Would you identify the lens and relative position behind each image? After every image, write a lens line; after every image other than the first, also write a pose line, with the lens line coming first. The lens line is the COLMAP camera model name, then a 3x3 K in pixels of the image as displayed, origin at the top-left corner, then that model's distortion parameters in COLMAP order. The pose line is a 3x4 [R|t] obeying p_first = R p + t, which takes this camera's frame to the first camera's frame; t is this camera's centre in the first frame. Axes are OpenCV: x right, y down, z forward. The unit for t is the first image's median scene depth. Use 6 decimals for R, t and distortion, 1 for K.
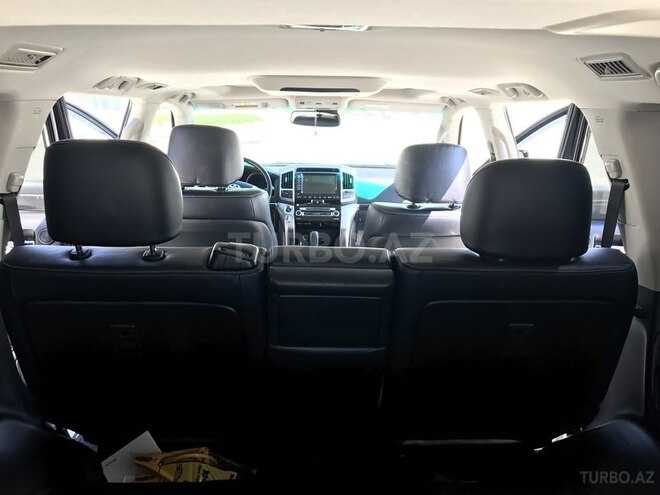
lens RADIAL K [[607.1, 0, 329.7], [0, 607.1, 250.0], [0, 0, 1]] dist [-0.013307, 0.000000]
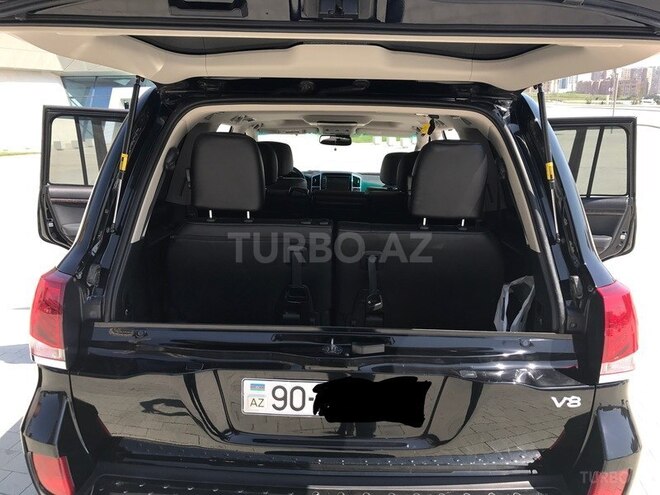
lens RADIAL K [[607.1, 0, 329.0], [0, 607.1, 245.1], [0, 0, 1]] dist [-0.013307, 0.000000]
pose [[0.999275, 0.008250, -0.037177, 0.019423], [-0.010323, 0.998382, -0.055912, 0.130289], [0.036656, 0.056255, 0.997743, -0.503432]]
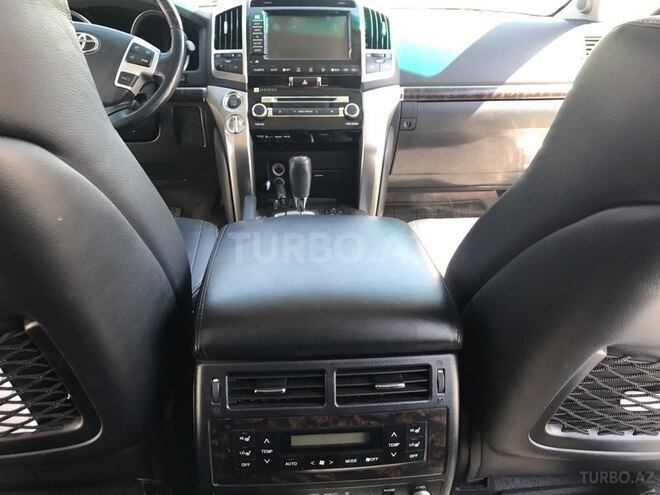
lens RADIAL K [[607.1, 0, 330.8], [0, 607.1, 247.5], [0, 0, 1]] dist [-0.013307, 0.000000]
pose [[0.999378, -0.025154, 0.024720, -0.015767], [0.021560, 0.990447, 0.136201, -0.024123], [-0.027909, -0.135583, 0.990373, 0.581721]]
